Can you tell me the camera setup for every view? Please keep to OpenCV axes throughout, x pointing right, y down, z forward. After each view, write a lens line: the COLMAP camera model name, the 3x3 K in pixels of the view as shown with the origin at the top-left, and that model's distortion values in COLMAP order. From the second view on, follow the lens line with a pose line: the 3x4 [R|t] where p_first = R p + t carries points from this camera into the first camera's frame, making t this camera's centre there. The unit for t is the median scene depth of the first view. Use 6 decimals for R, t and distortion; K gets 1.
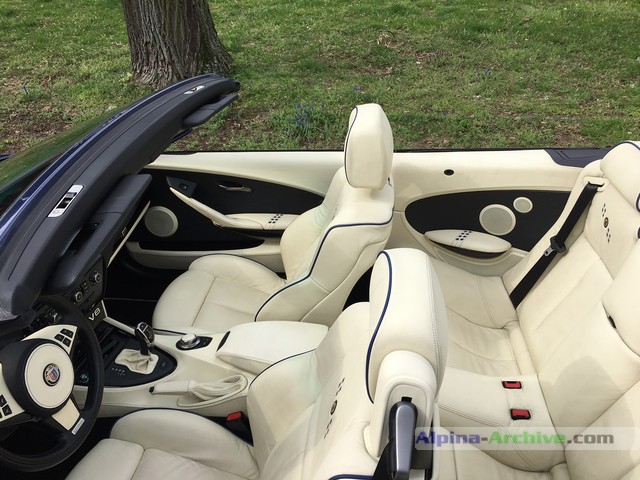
lens RADIAL K [[546.1, 0, 320.0], [0, 546.1, 240.0], [0, 0, 1]] dist [0.088996, -0.111410]
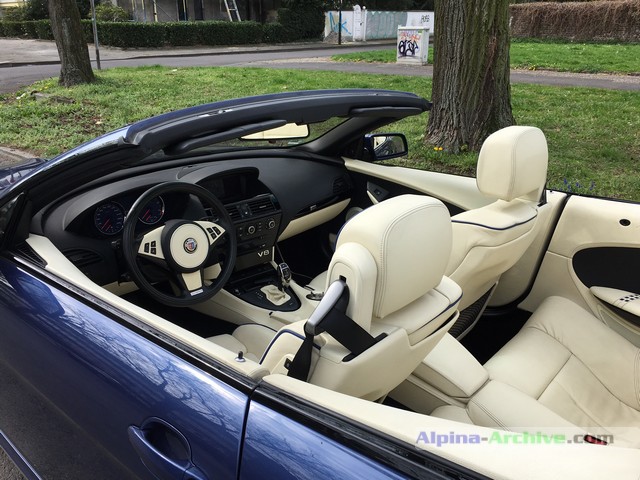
lens RADIAL K [[546.1, 0, 320.0], [0, 546.1, 240.0], [0, 0, 1]] dist [0.088996, -0.111410]
pose [[0.818584, 0.234300, -0.524428, 0.287338], [-0.317765, 0.945303, -0.073667, 0.124502], [0.478483, 0.226947, 0.848262, -0.021414]]
